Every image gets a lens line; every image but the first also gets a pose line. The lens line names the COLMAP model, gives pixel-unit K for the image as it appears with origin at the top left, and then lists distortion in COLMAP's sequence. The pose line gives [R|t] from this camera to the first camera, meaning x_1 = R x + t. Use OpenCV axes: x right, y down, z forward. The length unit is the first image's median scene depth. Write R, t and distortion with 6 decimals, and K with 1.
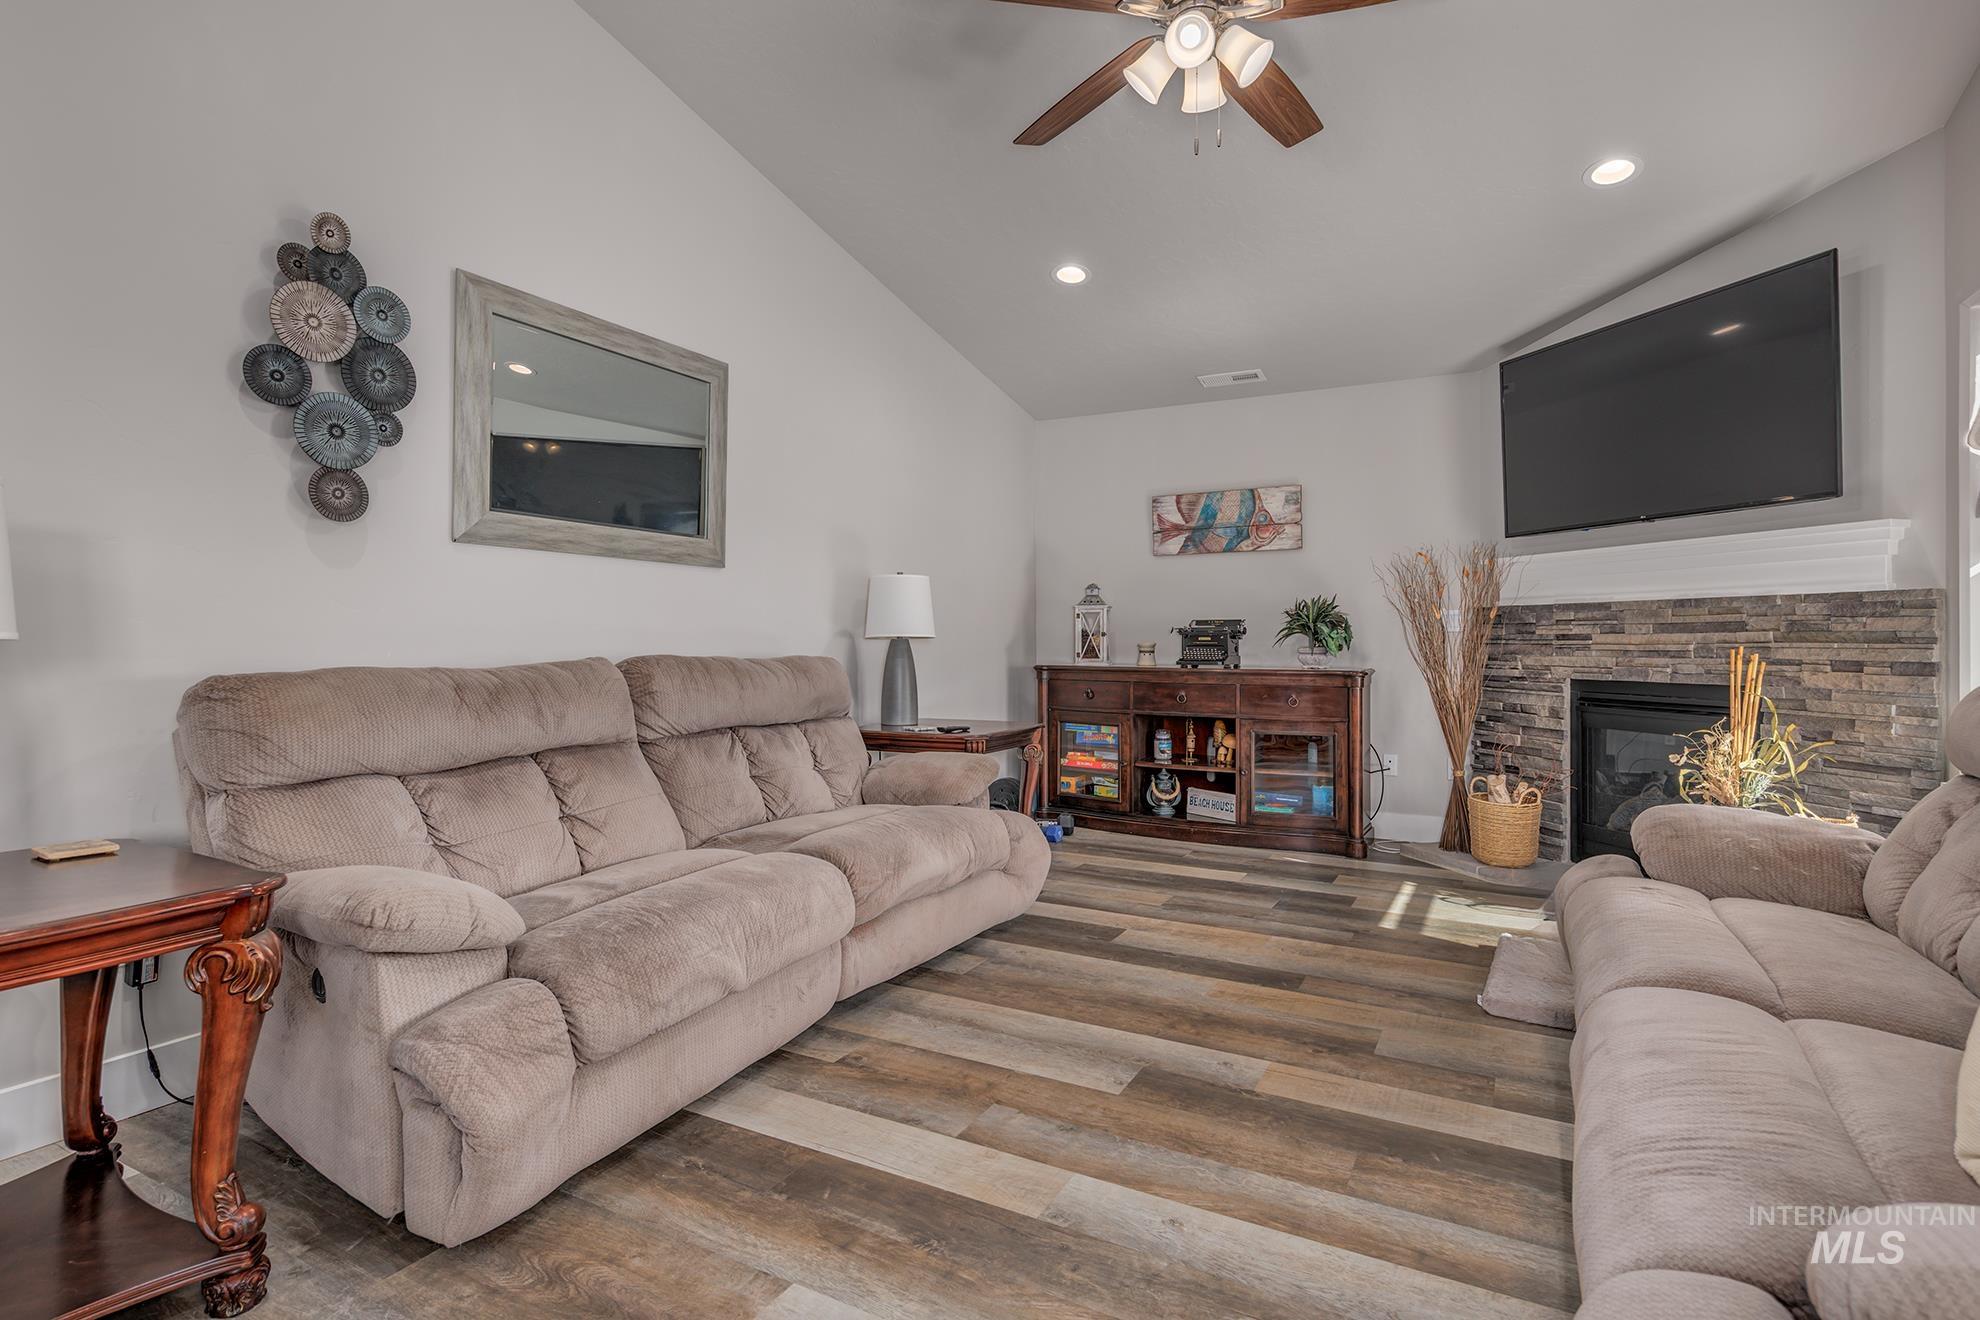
lens RADIAL K [[973.4, 0, 982.3], [0, 973.4, 641.2], [0, 0, 1]] dist [0.004797, -0.000552]
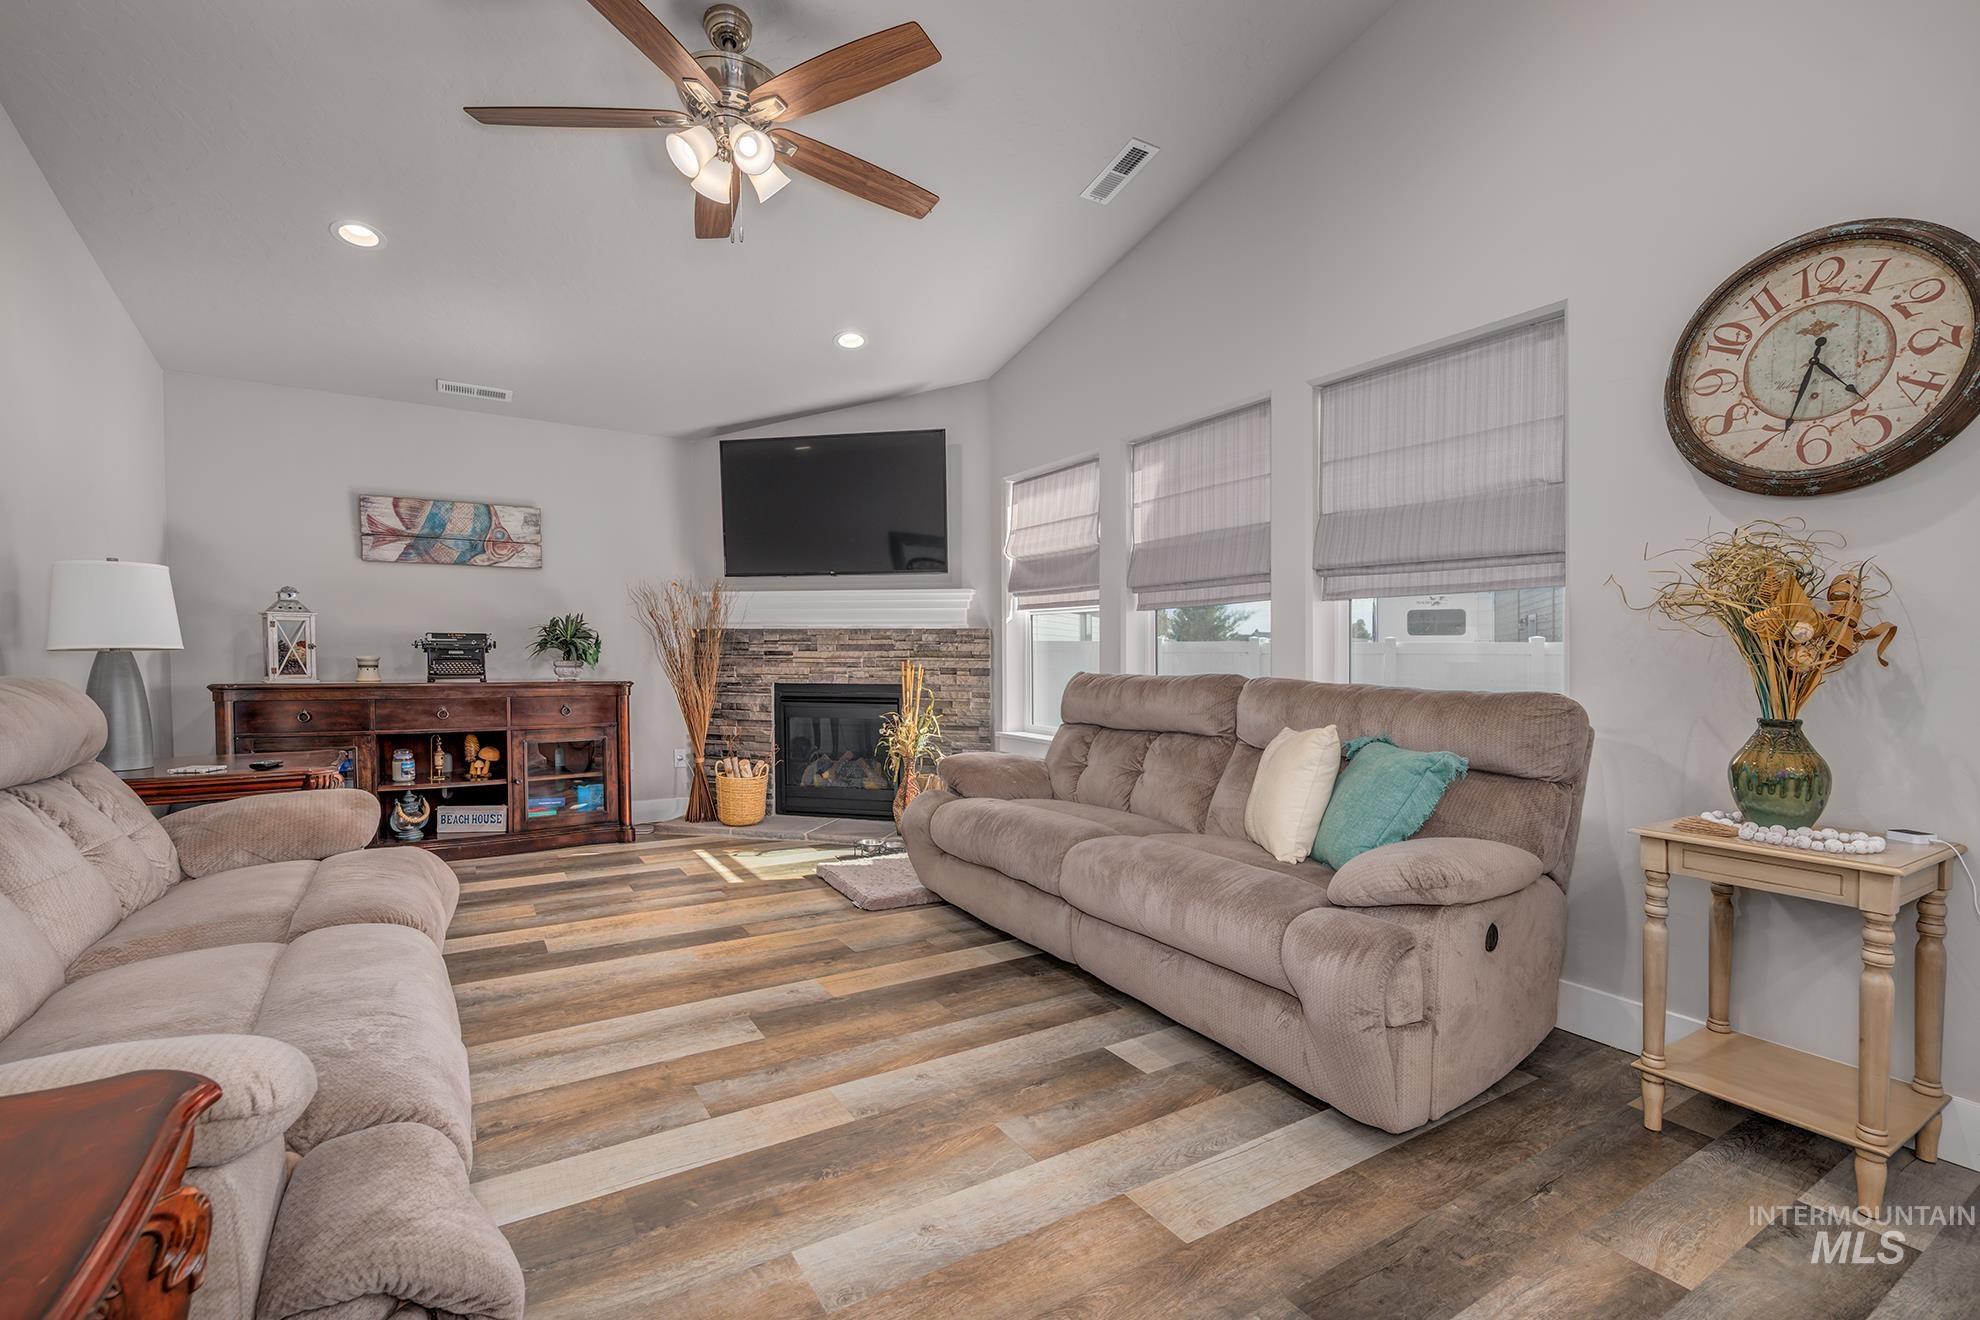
lens RADIAL K [[873.4, 0, 988.1], [0, 873.4, 671.0], [0, 0, 1]] dist [0.005177, 0.000259]
pose [[0.501351, -0.013527, 0.865138, -0.405837], [-0.004067, 0.999830, 0.017990, -0.002821], [-0.865234, -0.012538, 0.501211, 0.146073]]
